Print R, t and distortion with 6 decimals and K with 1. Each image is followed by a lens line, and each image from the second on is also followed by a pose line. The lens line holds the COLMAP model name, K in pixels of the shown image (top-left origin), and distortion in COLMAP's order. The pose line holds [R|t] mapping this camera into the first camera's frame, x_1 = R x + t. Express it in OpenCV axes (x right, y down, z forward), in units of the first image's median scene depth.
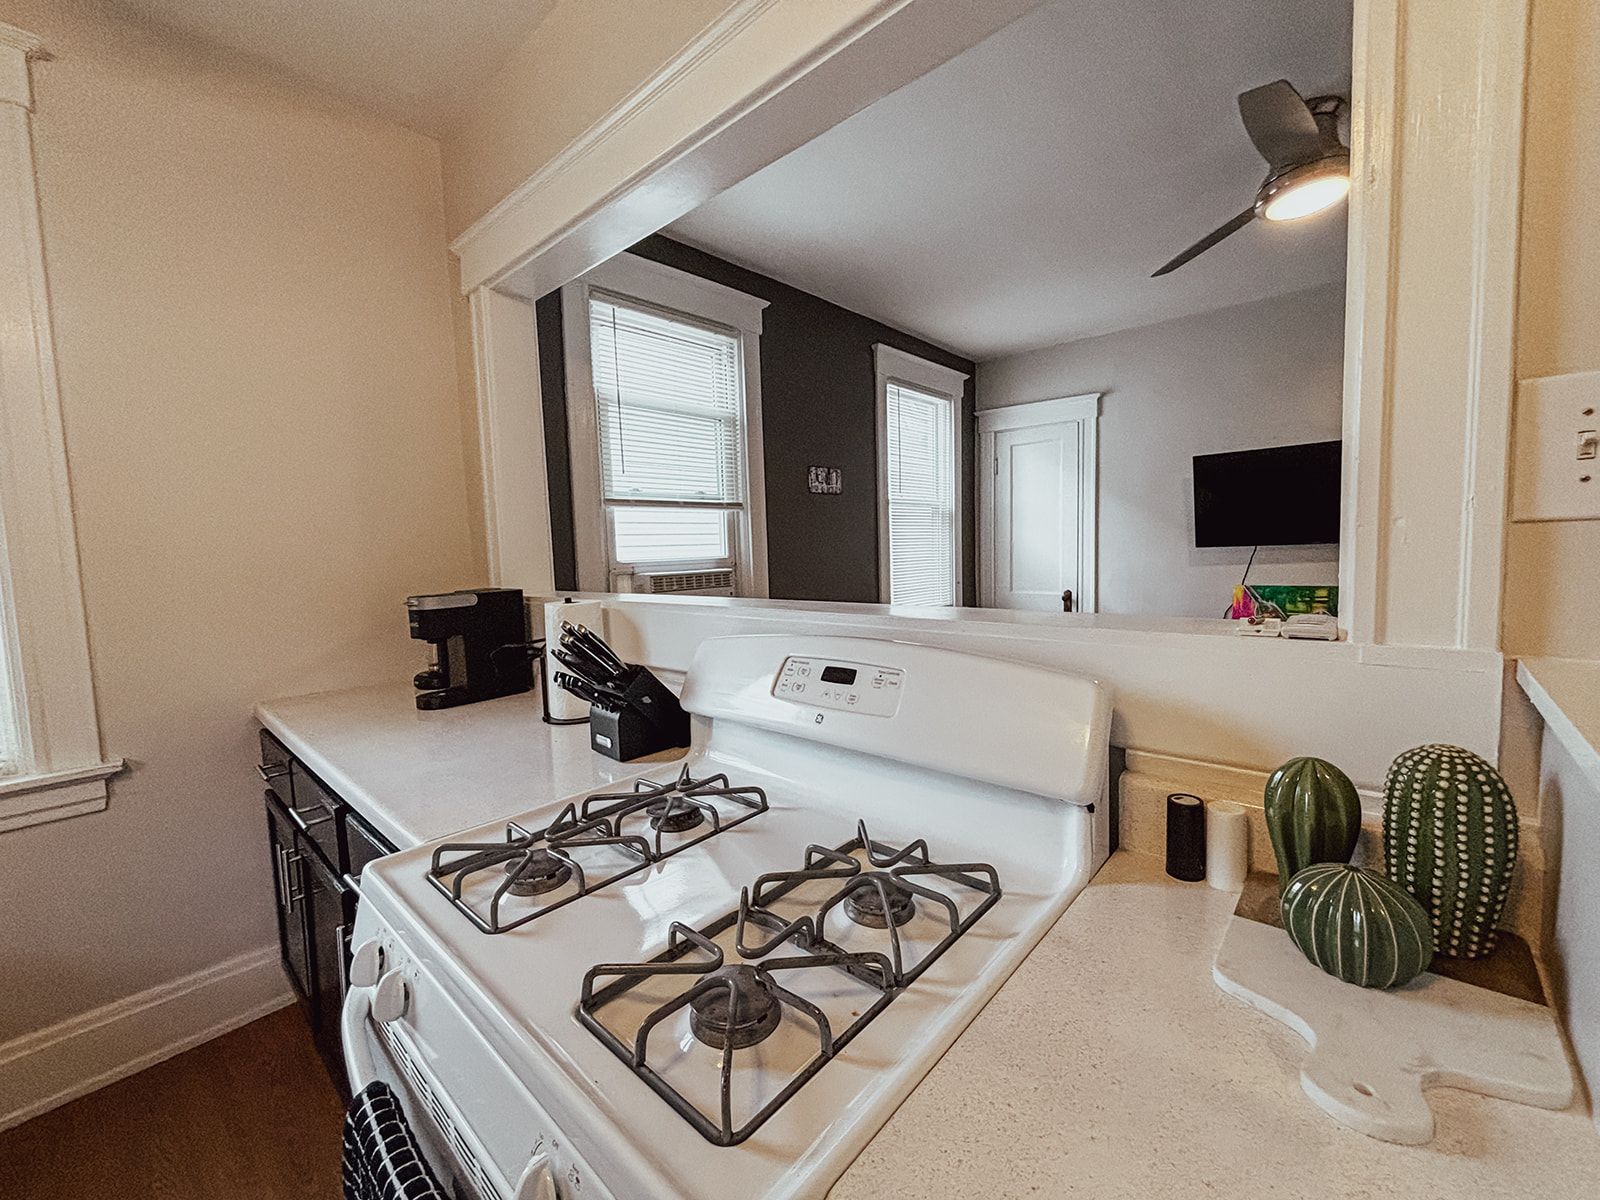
lens RADIAL K [[643.6, 0, 797.1], [0, 643.6, 602.7], [0, 0, 1]] dist [-0.001137, 0.002034]
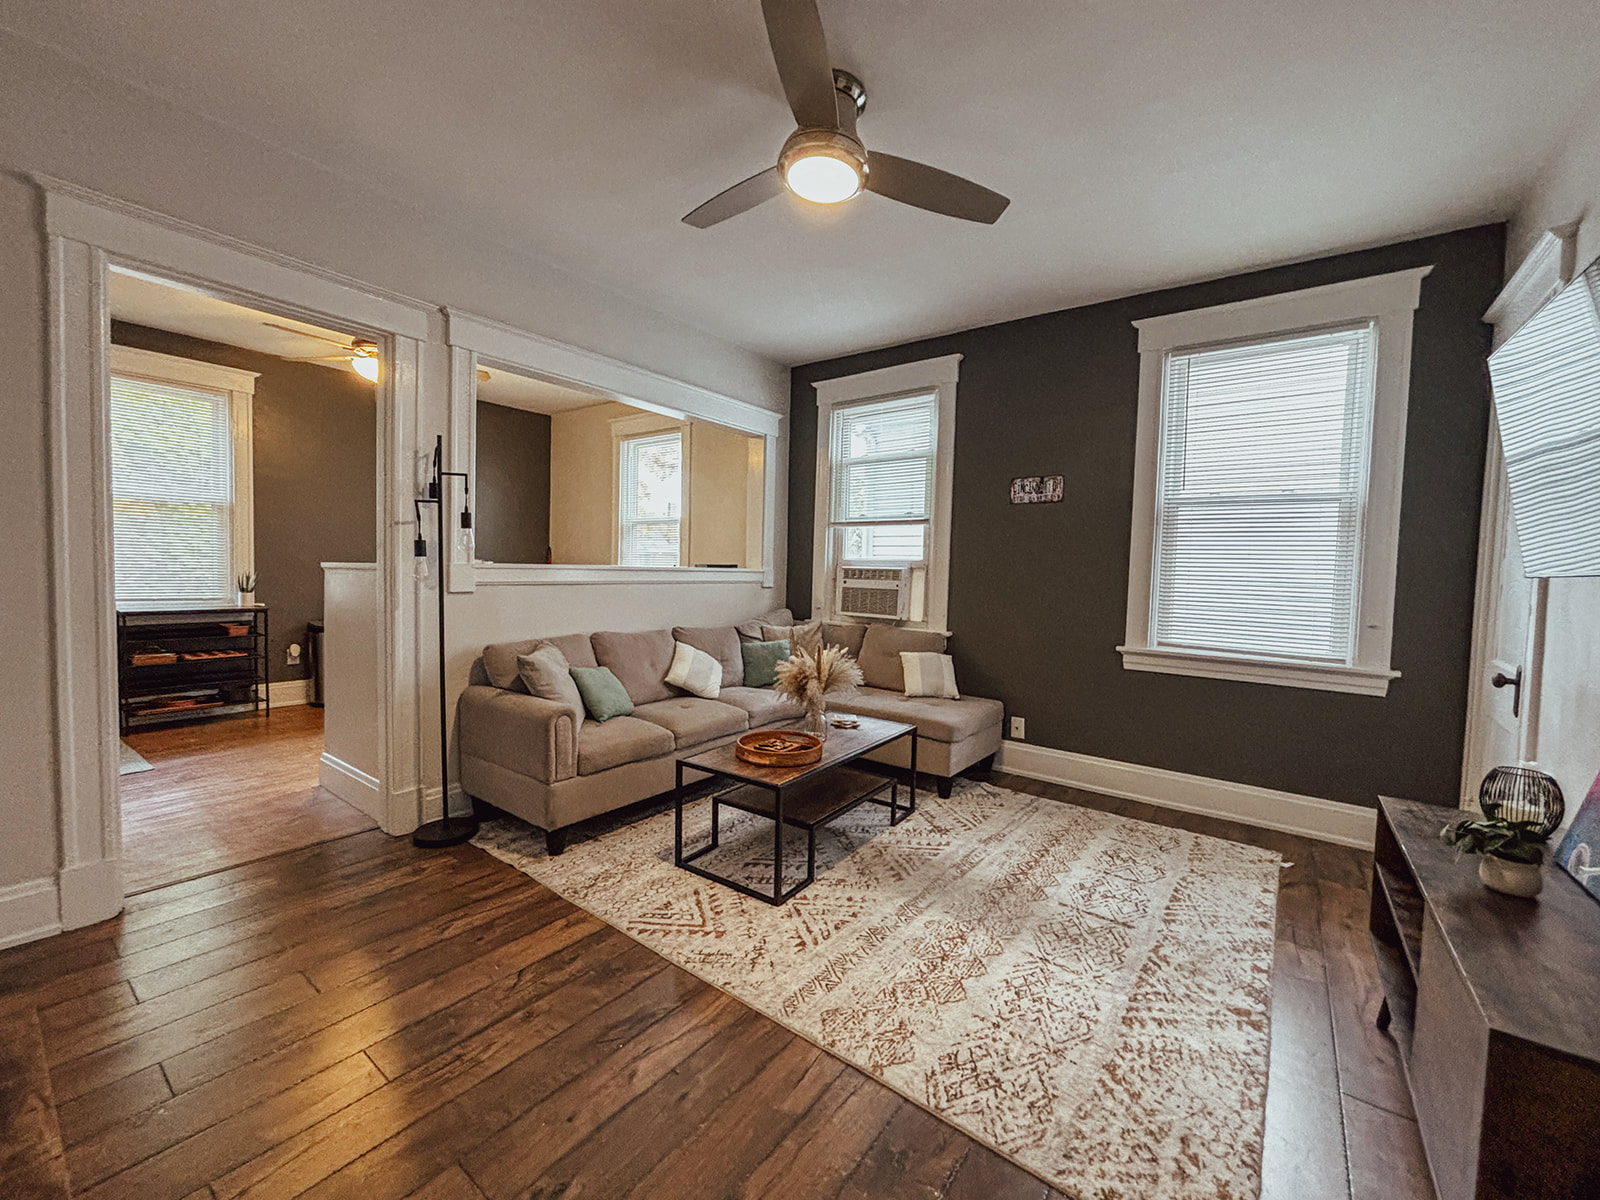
lens RADIAL K [[643.6, 0, 796.0], [0, 643.6, 596.6], [0, 0, 1]] dist [-0.001137, 0.002034]
pose [[0.080153, 0.080189, -0.993552, 1.000281], [-0.115188, 0.990826, 0.070676, -0.048943], [0.990105, 0.108780, 0.088655, 0.529659]]
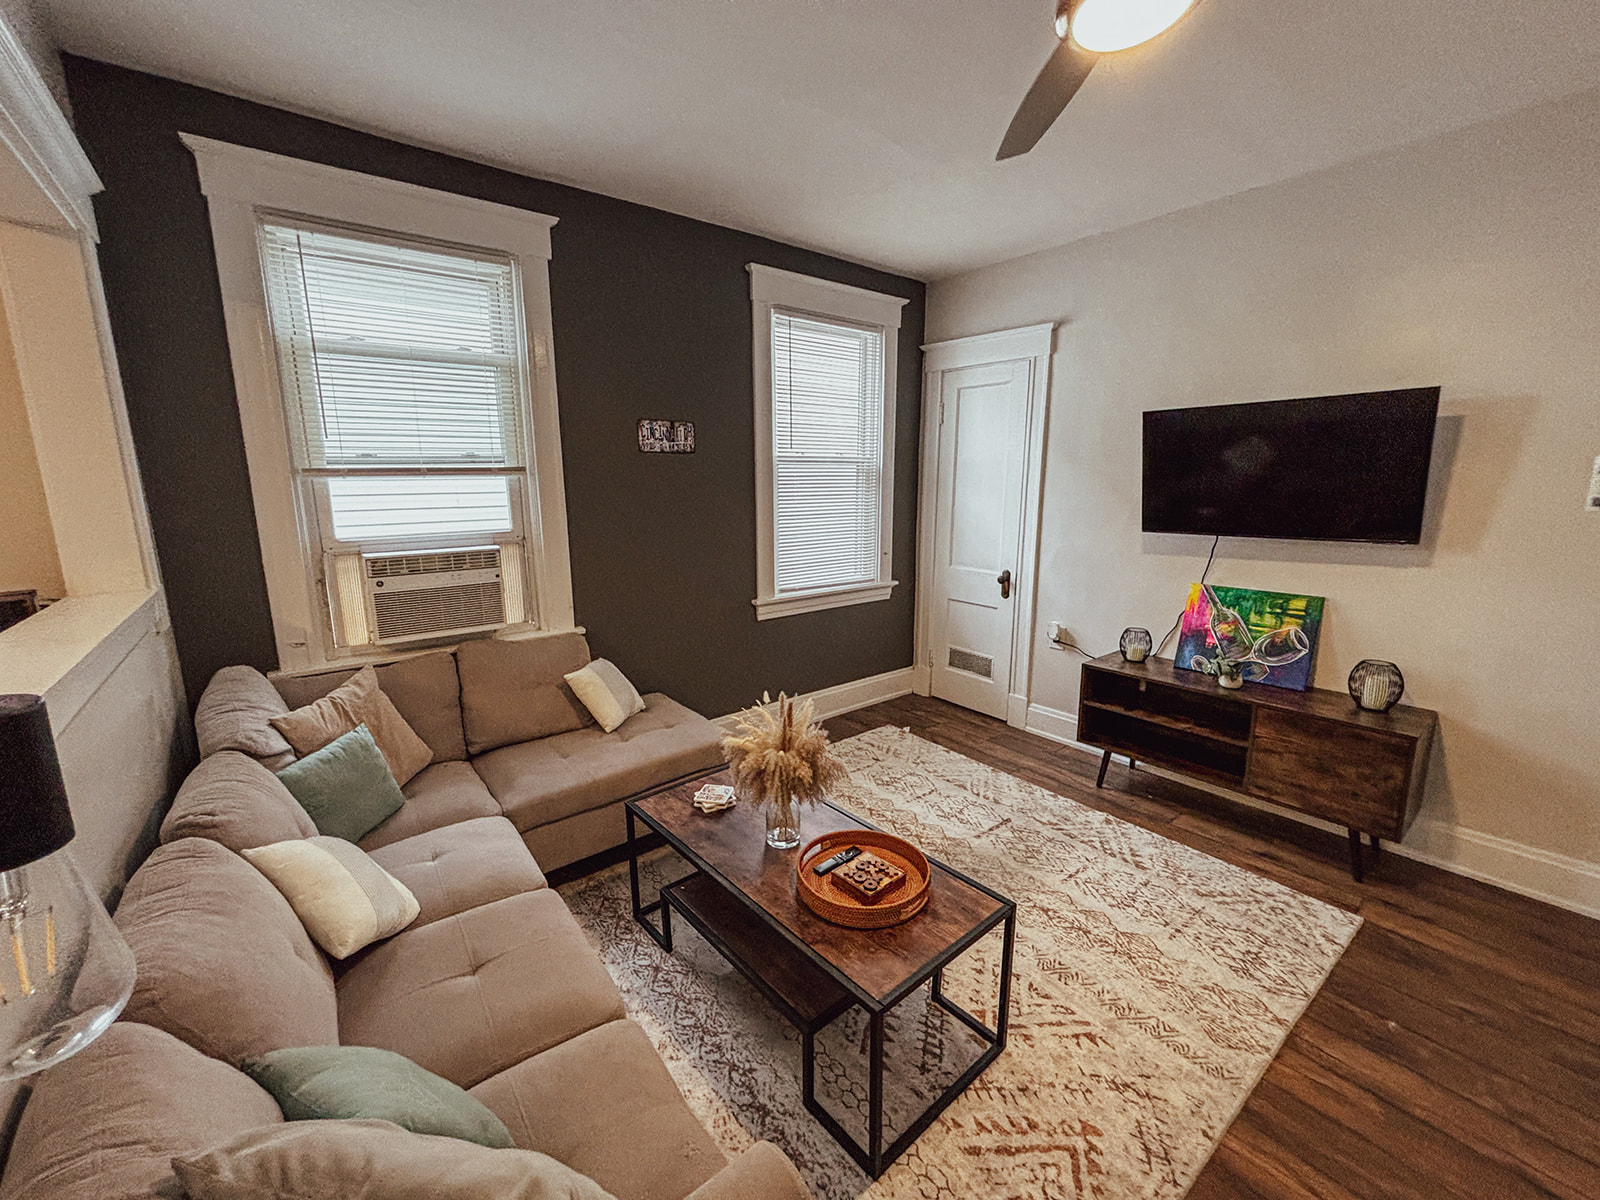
lens RADIAL K [[643.6, 0, 795.8], [0, 643.6, 601.5], [0, 0, 1]] dist [-0.001137, 0.002034]
pose [[0.984339, 0.060086, -0.165729, 0.351148], [-0.041559, 0.992717, 0.113078, -0.074178], [0.171316, -0.104419, 0.979667, 0.168167]]
